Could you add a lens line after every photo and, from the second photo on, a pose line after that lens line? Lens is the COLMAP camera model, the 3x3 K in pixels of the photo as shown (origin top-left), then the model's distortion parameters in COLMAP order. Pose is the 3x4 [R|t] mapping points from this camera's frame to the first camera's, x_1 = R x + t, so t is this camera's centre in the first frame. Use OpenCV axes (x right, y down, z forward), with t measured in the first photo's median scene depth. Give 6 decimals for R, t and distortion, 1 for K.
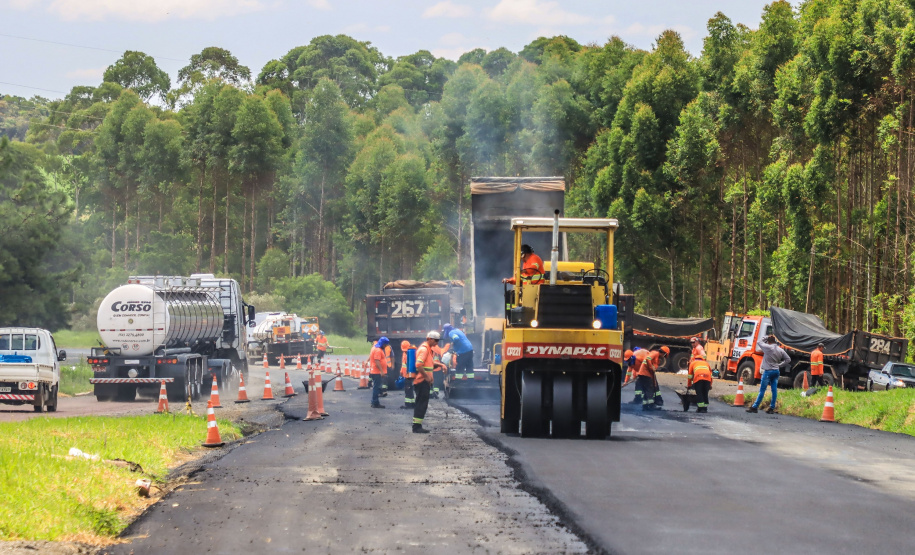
lens RADIAL K [[693.9, 0, 458.6], [0, 693.9, 295.6], [0, 0, 1]] dist [0.030124, -0.003763]
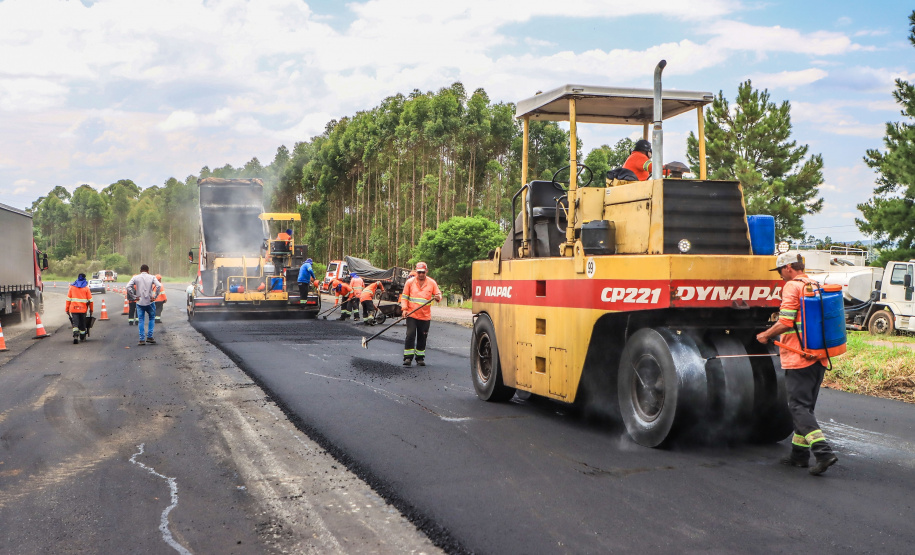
lens RADIAL K [[1067.4, 0, 457.5], [0, 1067.4, 277.5], [0, 0, 1]] dist [-0.015005, -0.014036]
pose [[0.982024, -0.020561, 0.187632, 0.323255], [0.008377, 0.997818, 0.065495, -0.198009], [-0.188569, -0.062746, 0.980053, -3.382083]]
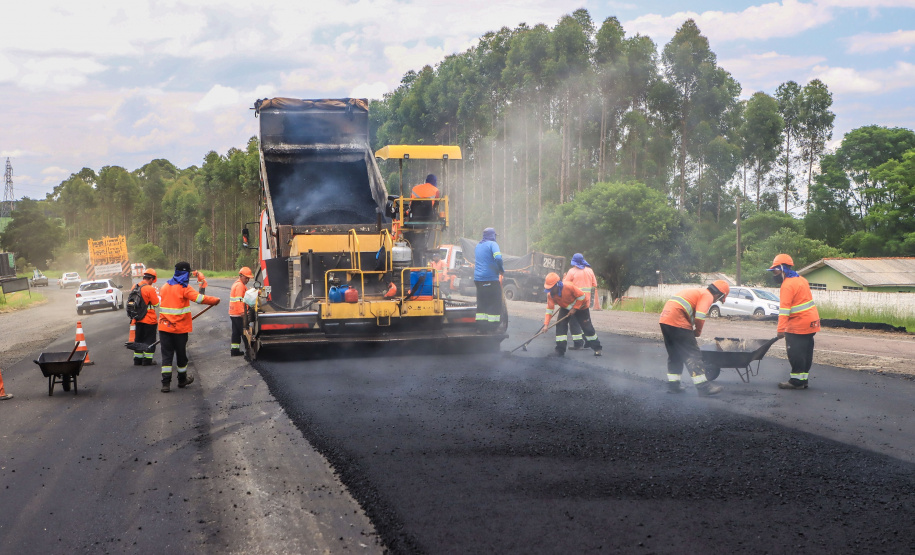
lens RADIAL K [[1114.5, 0, 457.5], [0, 1114.5, 277.5], [0, 0, 1]] dist [-0.009984, -0.027570]
pose [[0.989499, -0.036321, 0.139903, 0.285794], [0.026104, 0.996903, 0.074178, -0.167099], [-0.142164, -0.069747, 0.987383, -2.852964]]
